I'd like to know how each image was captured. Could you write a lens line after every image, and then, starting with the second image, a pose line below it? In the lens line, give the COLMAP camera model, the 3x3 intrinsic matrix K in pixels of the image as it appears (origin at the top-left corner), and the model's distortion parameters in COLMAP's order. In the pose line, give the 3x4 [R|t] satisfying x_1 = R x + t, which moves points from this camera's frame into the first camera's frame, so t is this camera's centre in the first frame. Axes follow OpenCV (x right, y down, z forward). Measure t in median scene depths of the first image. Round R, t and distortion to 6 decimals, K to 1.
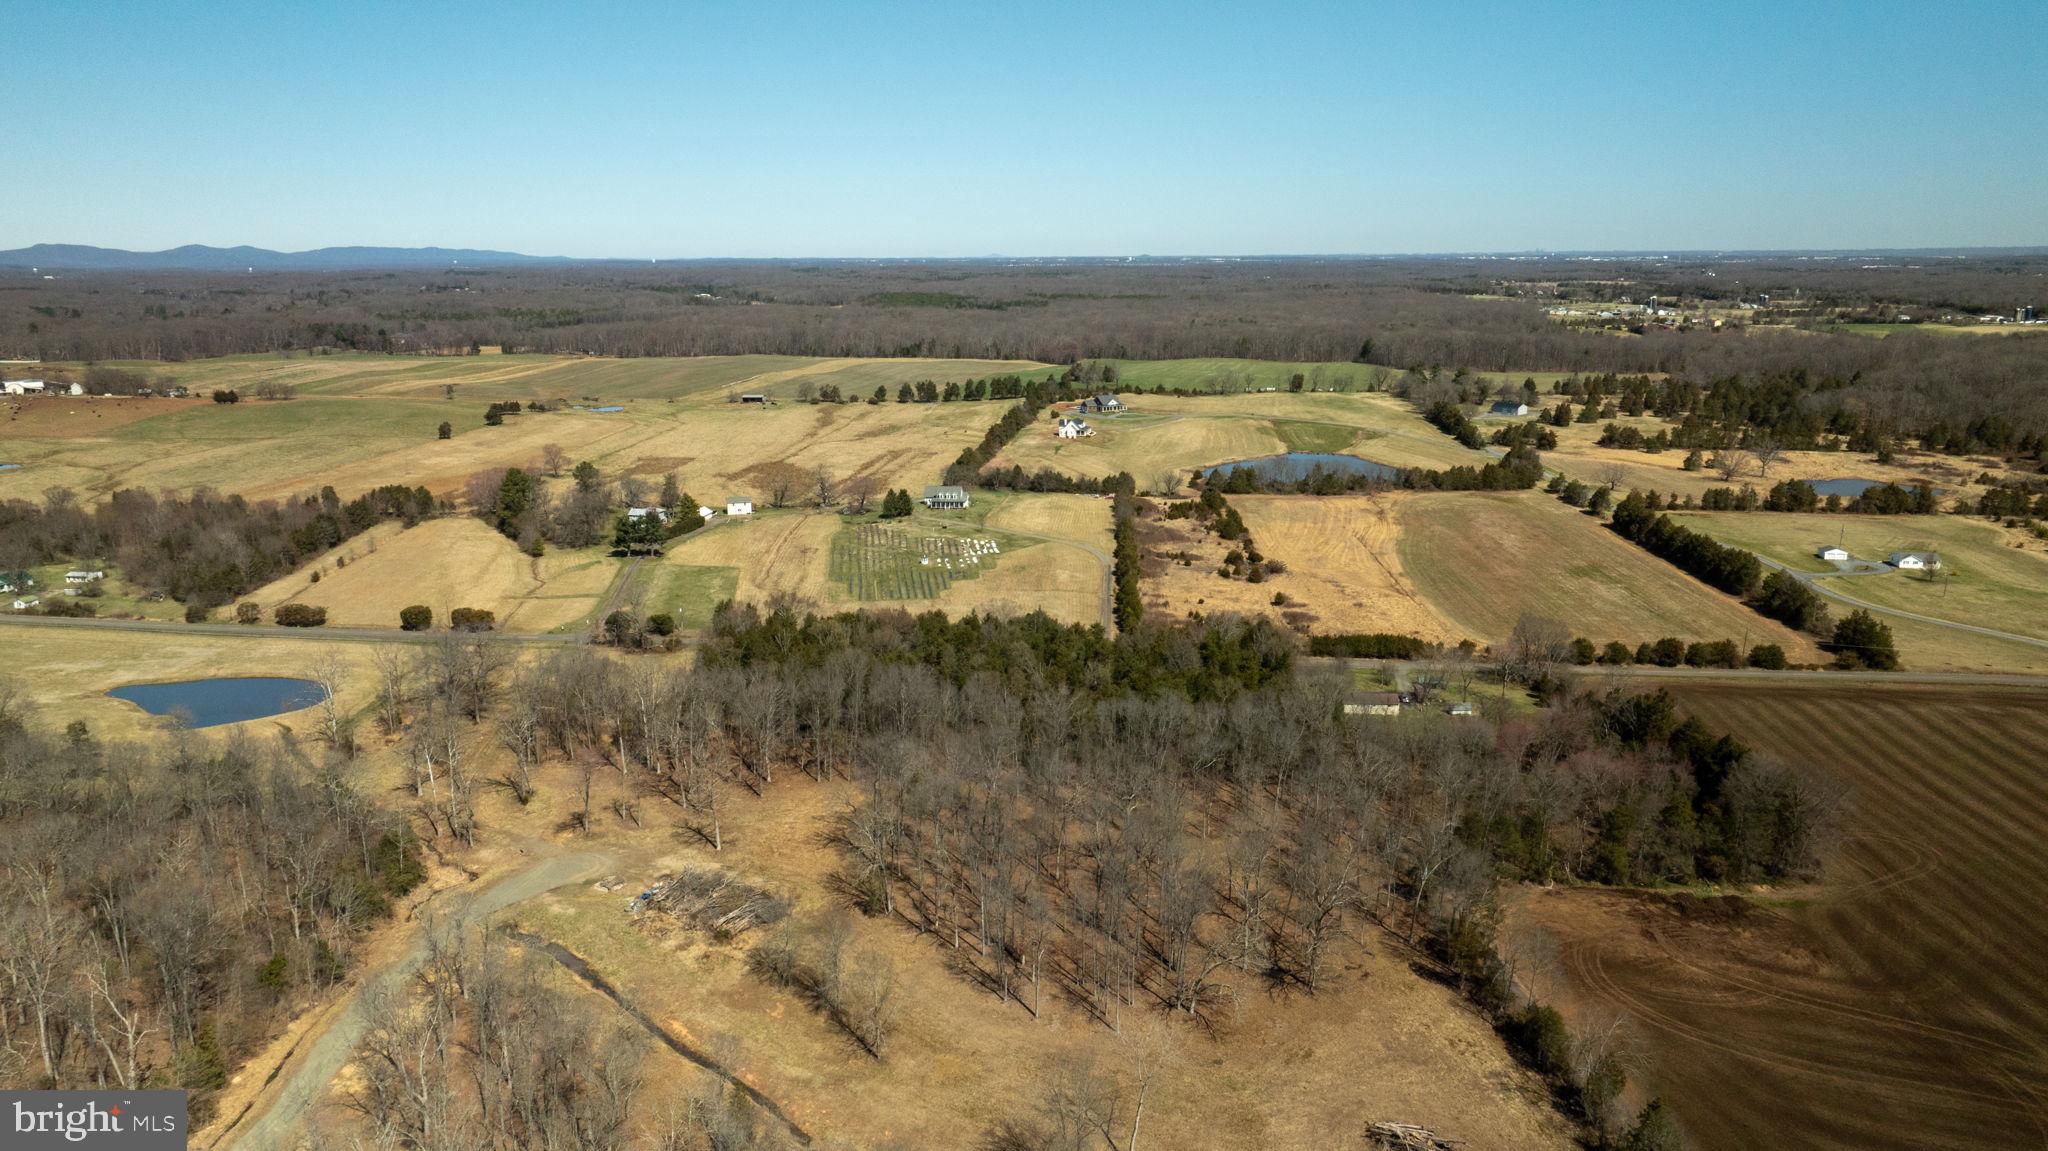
lens RADIAL K [[1446.2, 0, 1024.0], [0, 1446.2, 575.5], [0, 0, 1]] dist [0.017411, -0.078037]
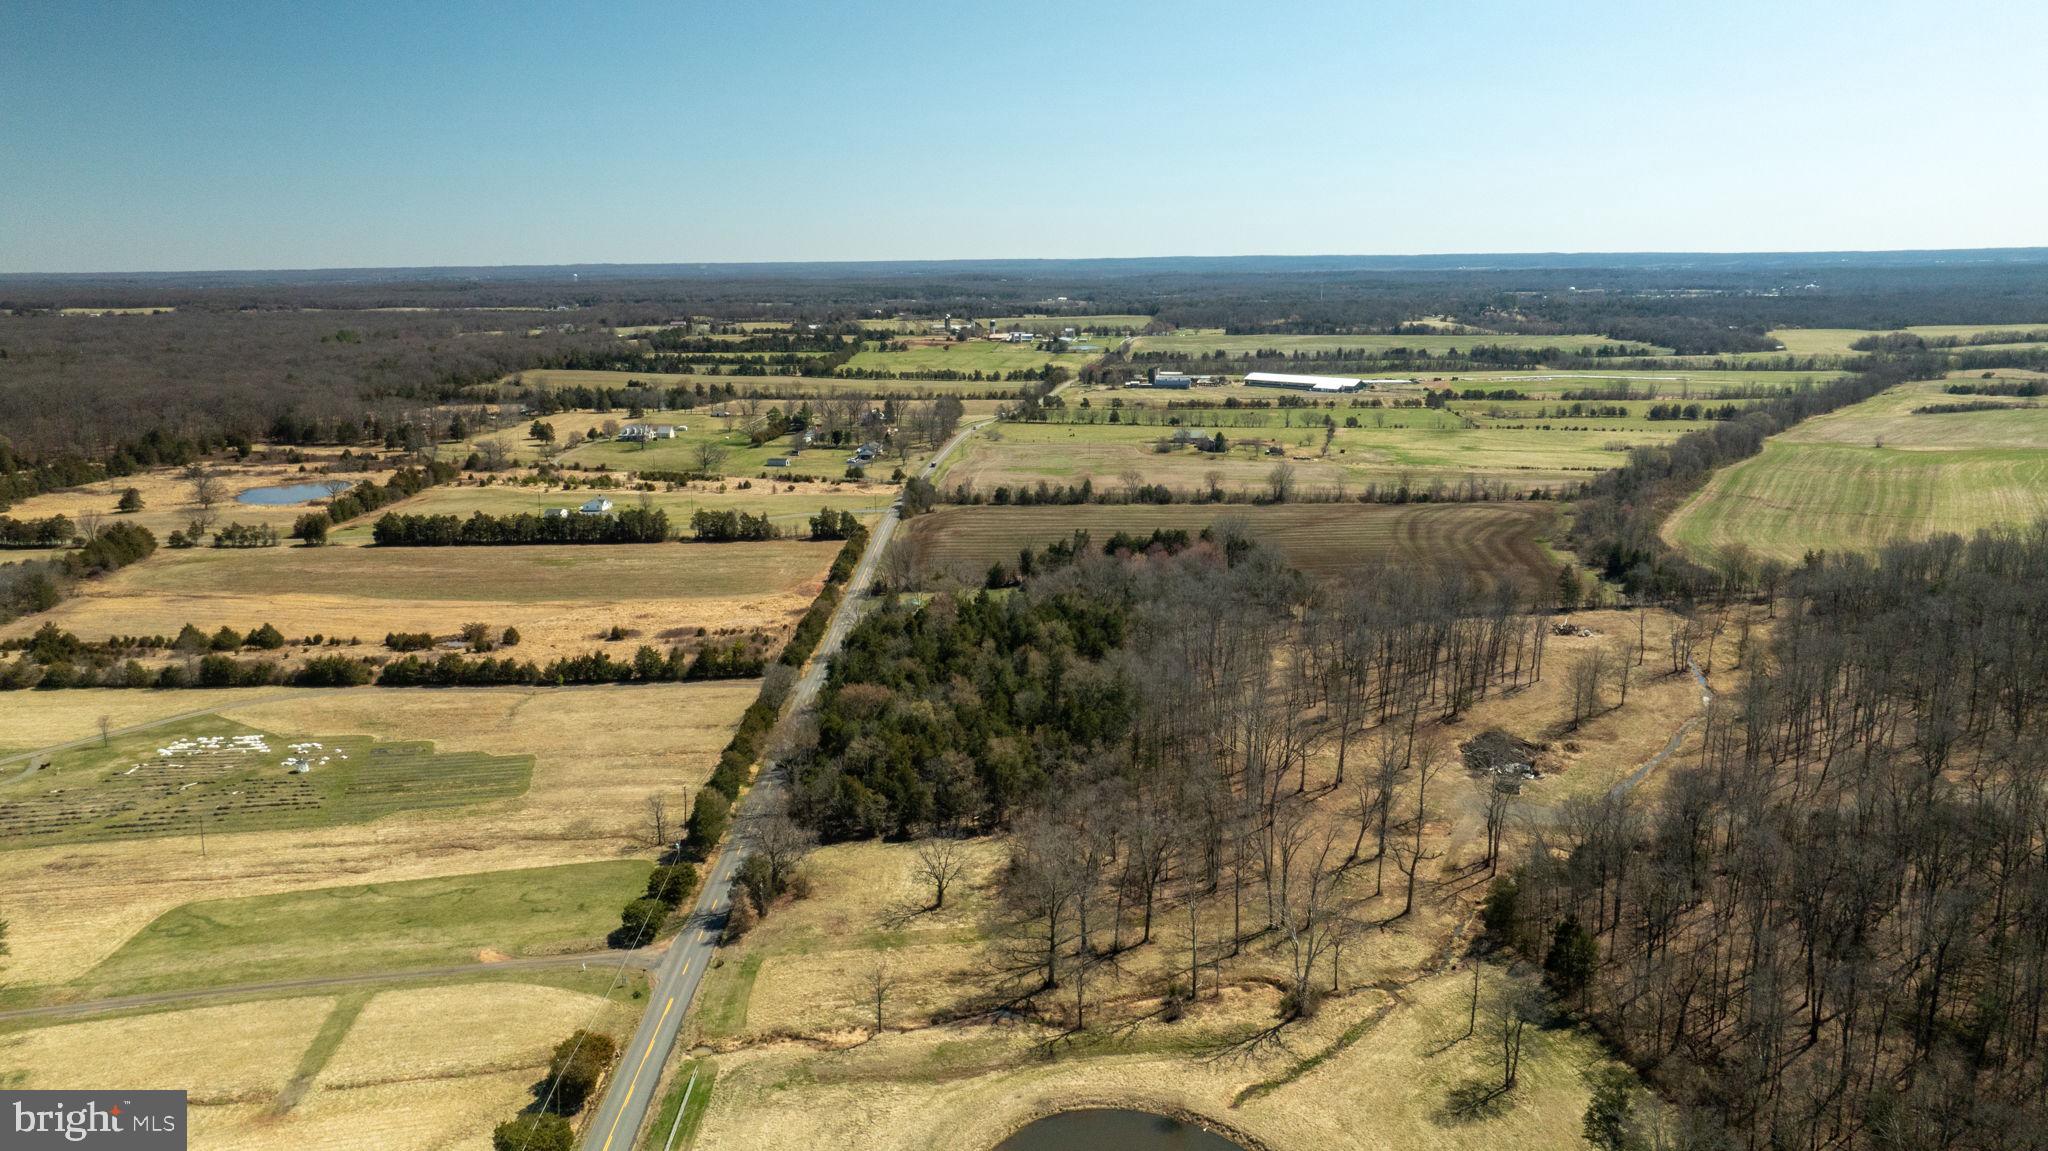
lens RADIAL K [[1446.2, 0, 1024.0], [0, 1446.2, 575.5], [0, 0, 1]] dist [0.017411, -0.078037]
pose [[-0.128307, -0.201975, 0.970950, -0.614785], [0.226571, 0.947180, 0.226971, -0.139579], [-0.965507, 0.249111, -0.075768, 0.661470]]
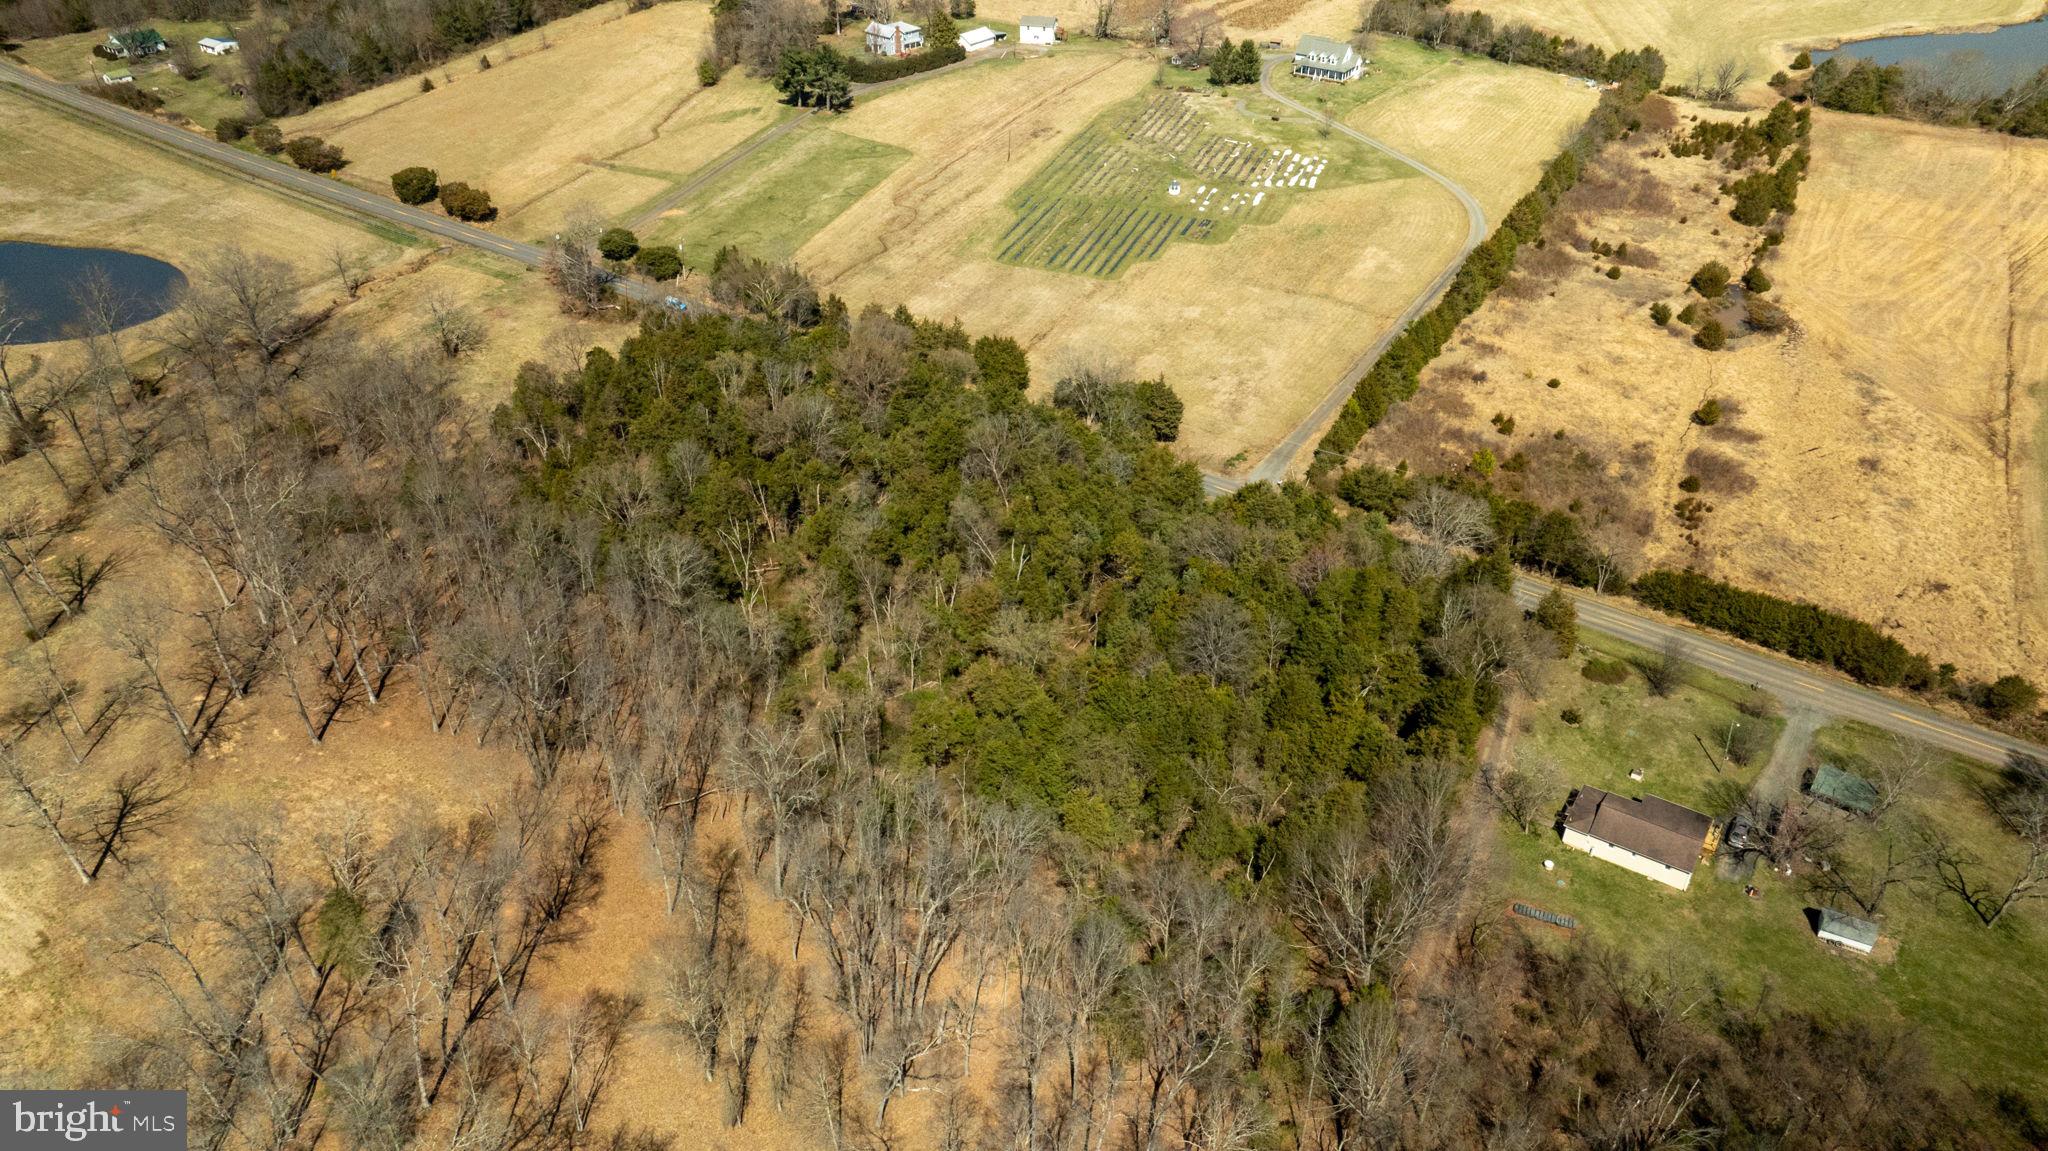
lens RADIAL K [[1433.6, 0, 1024.5], [0, 1433.6, 584.4], [0, 0, 1]] dist [-0.054285, 0.073078]
pose [[0.886117, 0.273676, -0.374030, 0.135976], [-0.113316, 0.910476, 0.397734, -0.082981], [0.449396, -0.310055, 0.837800, 0.366022]]
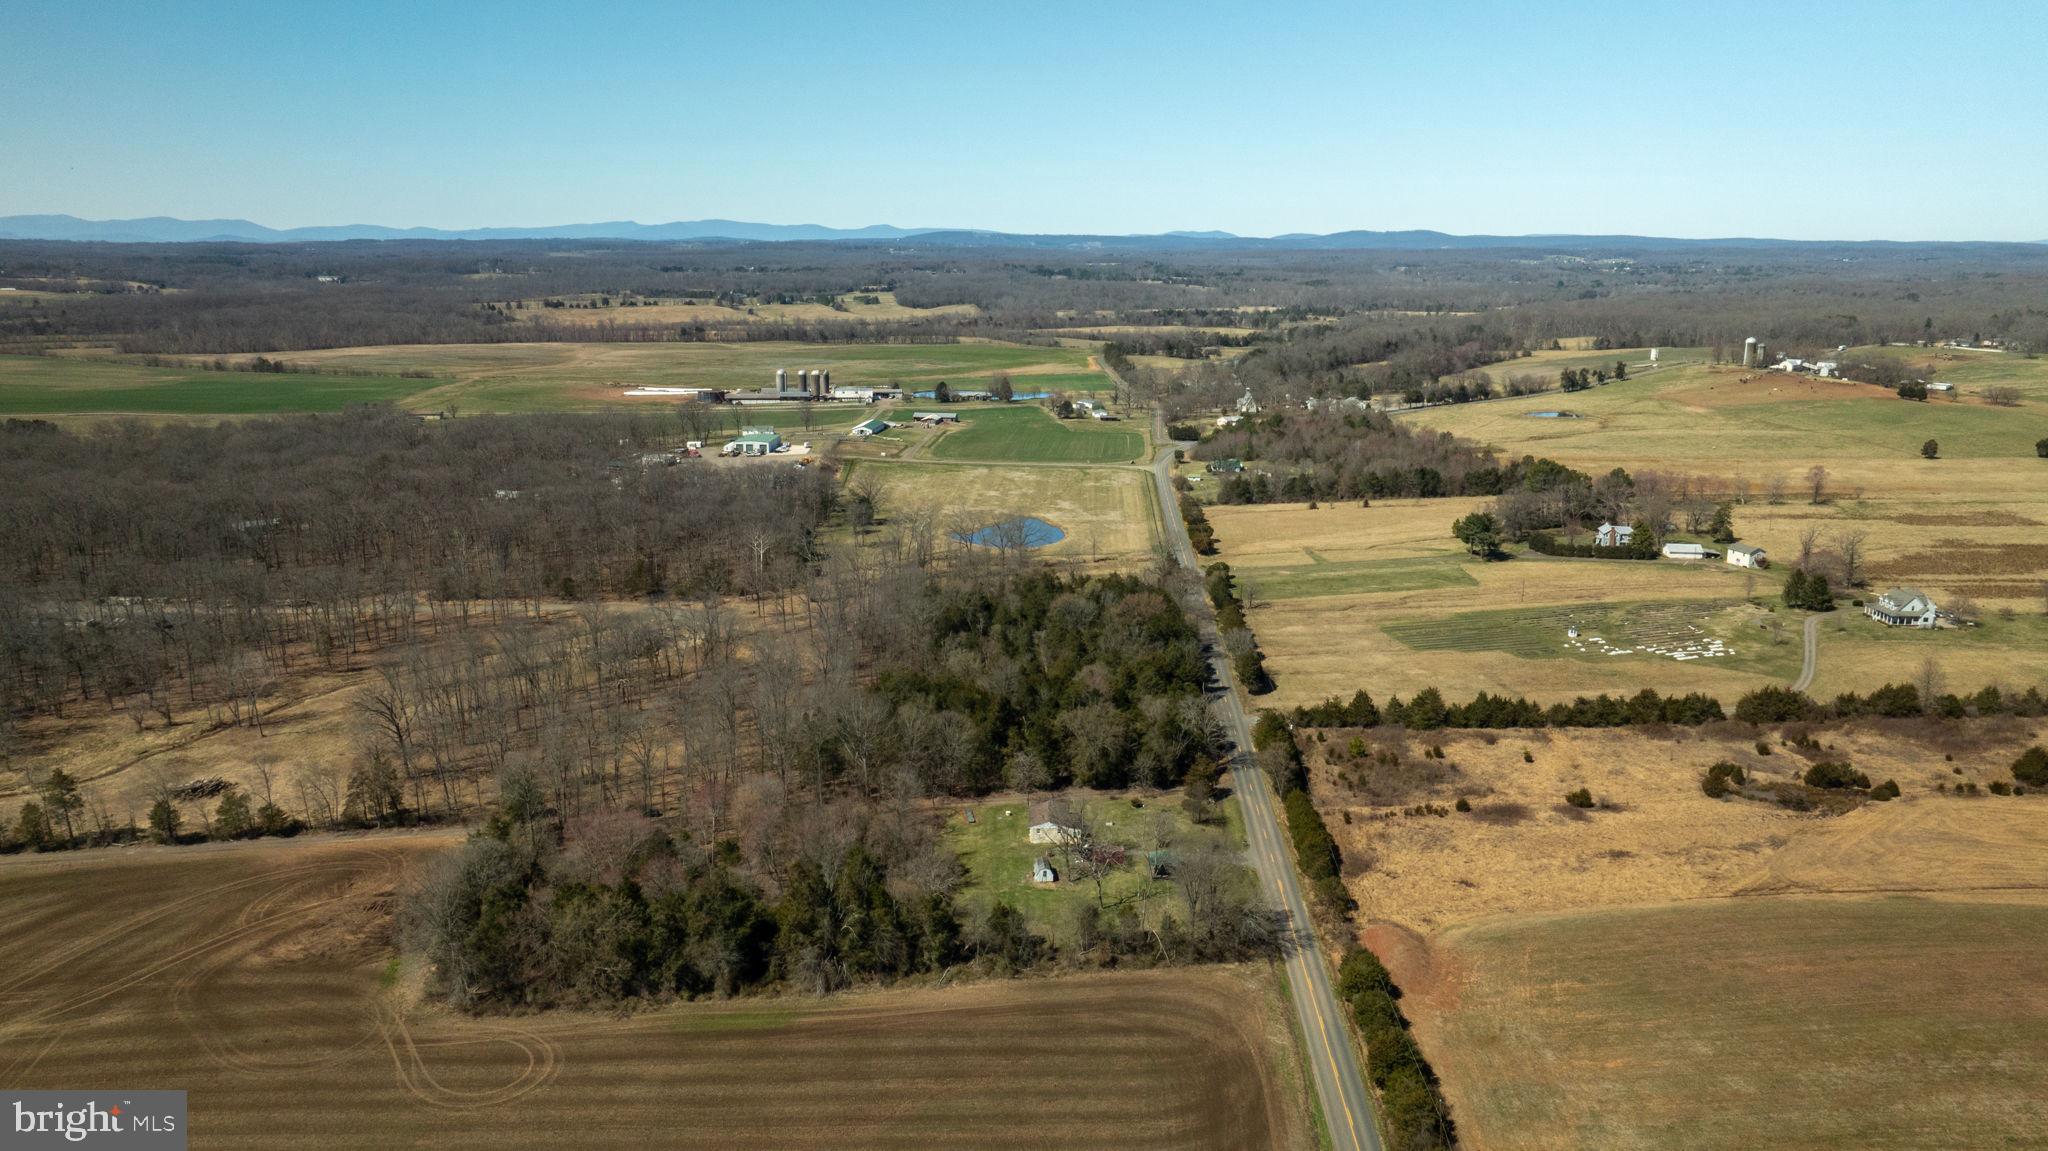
lens RADIAL K [[1446.2, 0, 1024.0], [0, 1446.2, 575.5], [0, 0, 1]] dist [0.017411, -0.078037]
pose [[0.071448, 0.228723, -0.970866, 0.613999], [-0.221023, 0.952787, 0.208198, -0.126401], [0.972648, 0.199708, 0.118628, 0.547249]]
